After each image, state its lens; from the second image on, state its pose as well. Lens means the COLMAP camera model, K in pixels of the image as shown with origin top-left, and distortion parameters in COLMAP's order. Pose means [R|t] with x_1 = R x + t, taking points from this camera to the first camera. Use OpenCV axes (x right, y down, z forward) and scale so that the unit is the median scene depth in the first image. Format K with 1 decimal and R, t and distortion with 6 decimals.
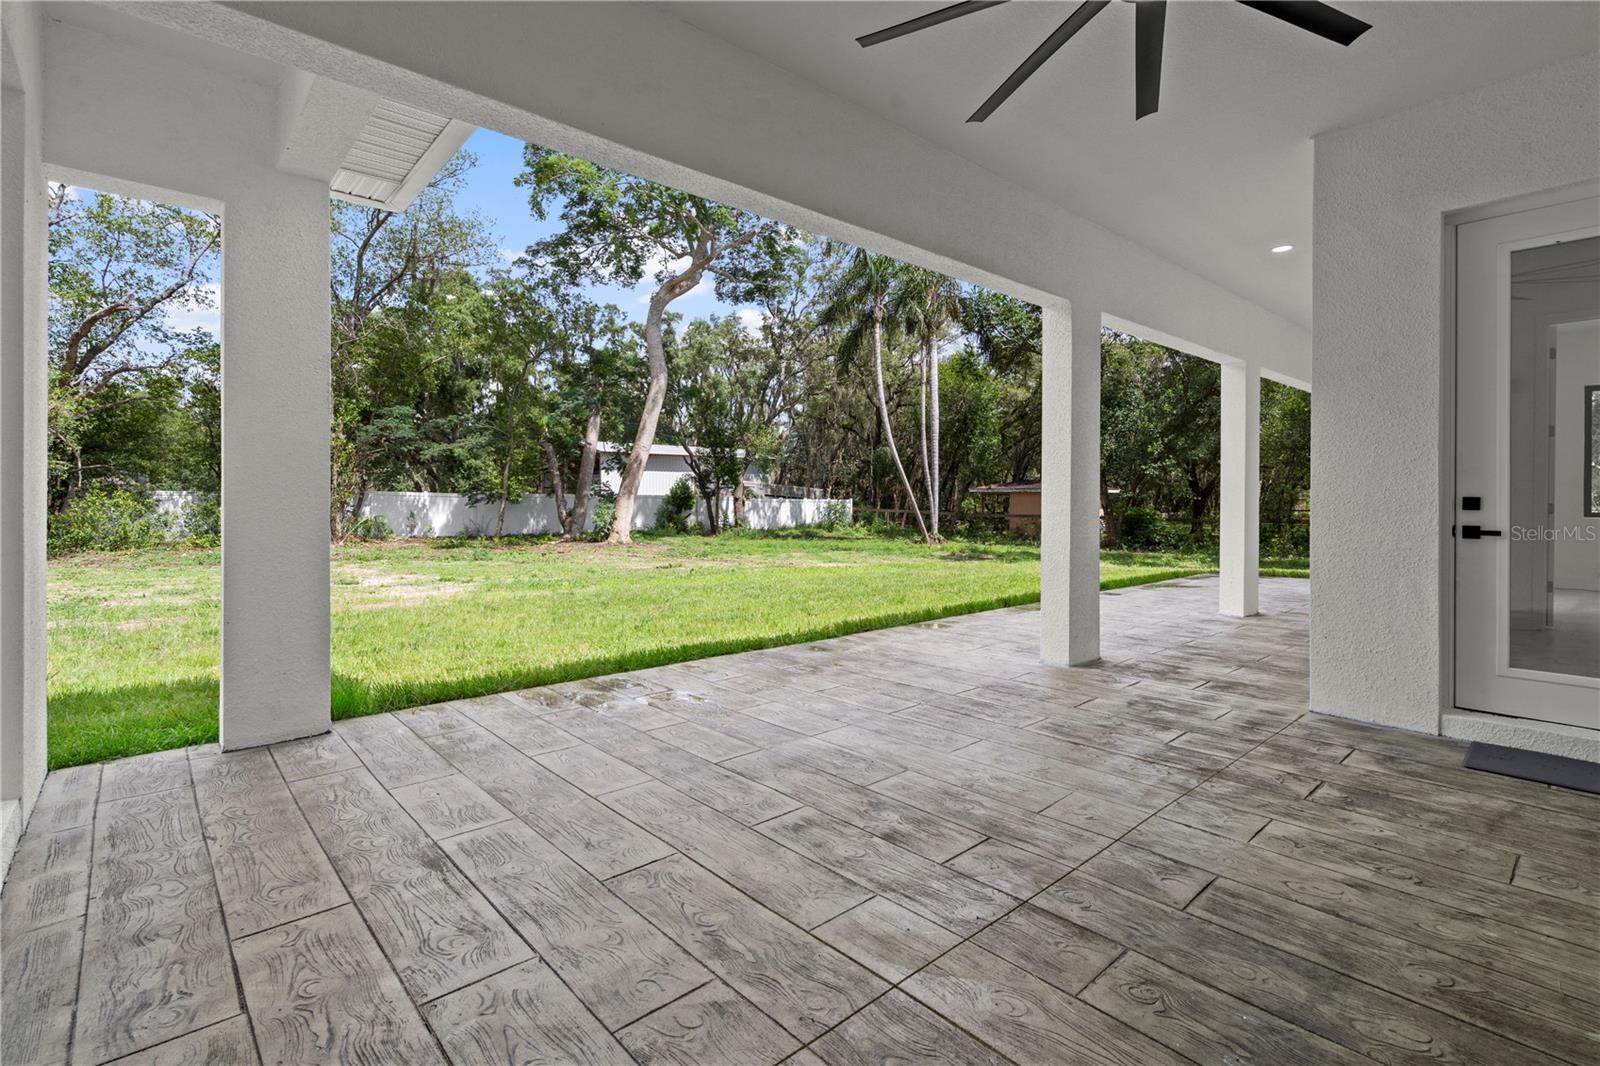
lens RADIAL K [[745.5, 0, 798.9], [0, 745.5, 504.2], [0, 0, 1]] dist [0.000248, 0.000305]
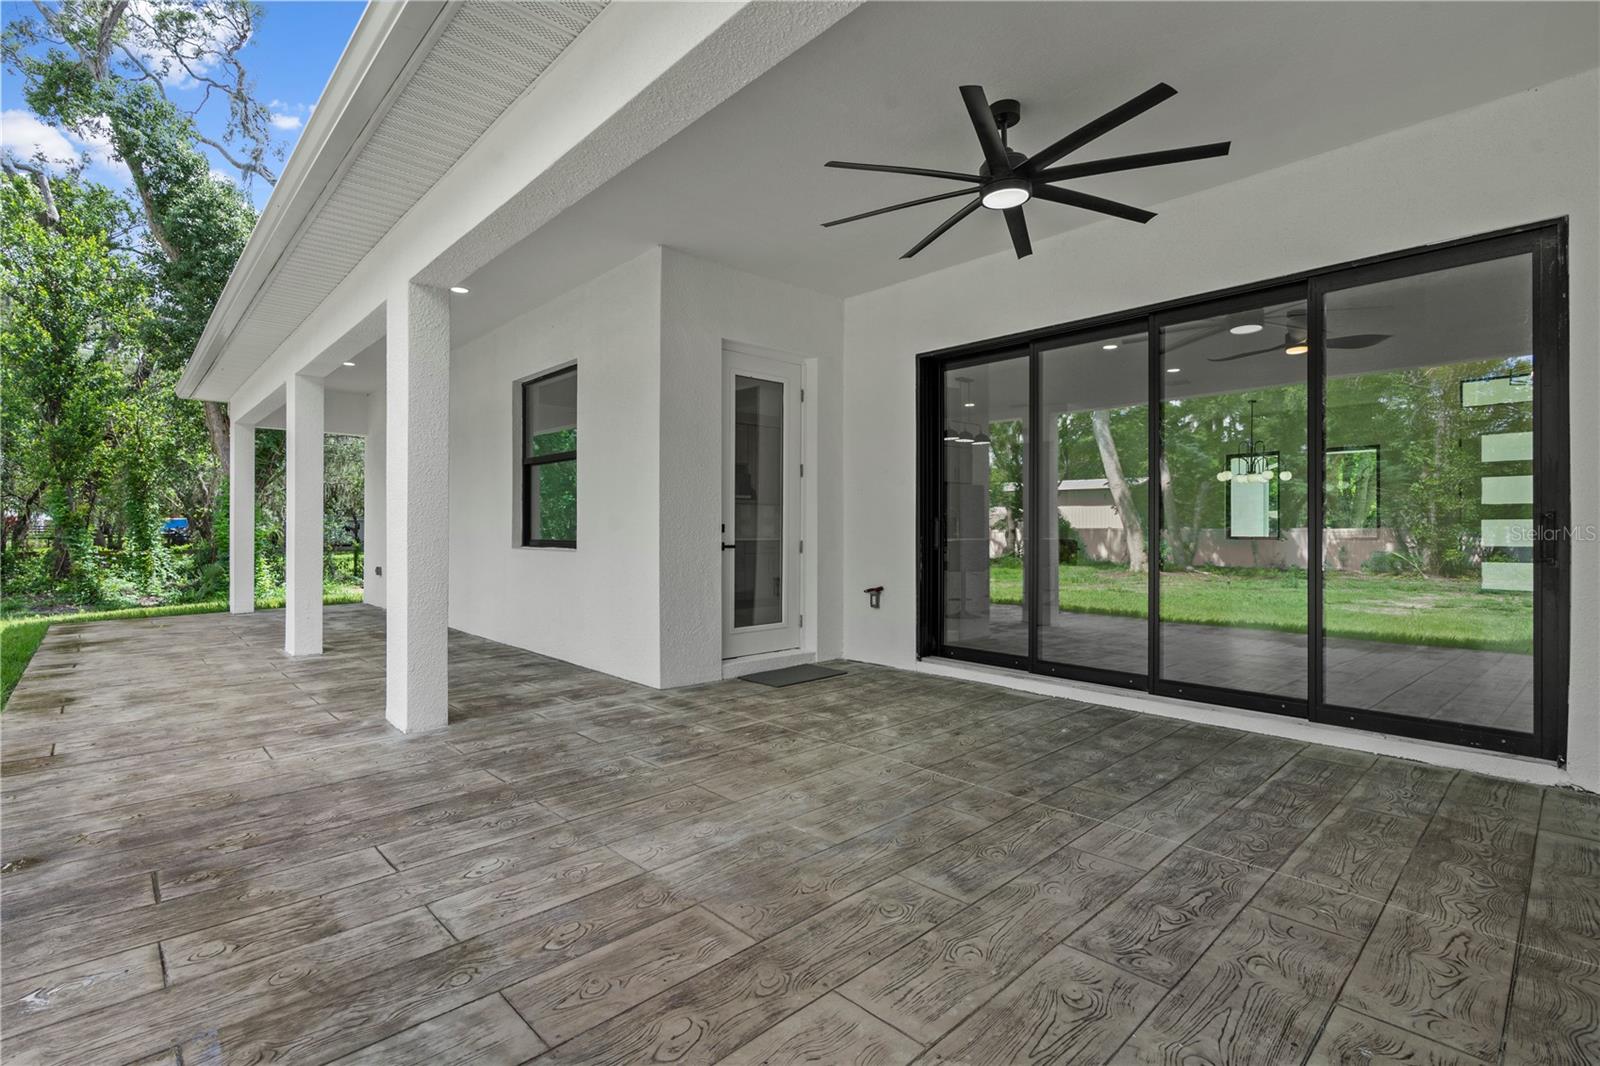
lens RADIAL K [[745.5, 0, 798.9], [0, 745.5, 504.2], [0, 0, 1]] dist [0.000248, 0.000305]
pose [[-0.020789, 0.032816, 0.999245, -0.774608], [0.009714, 0.999421, -0.032619, 0.005039], [-0.999737, 0.009028, -0.021096, 1.016192]]
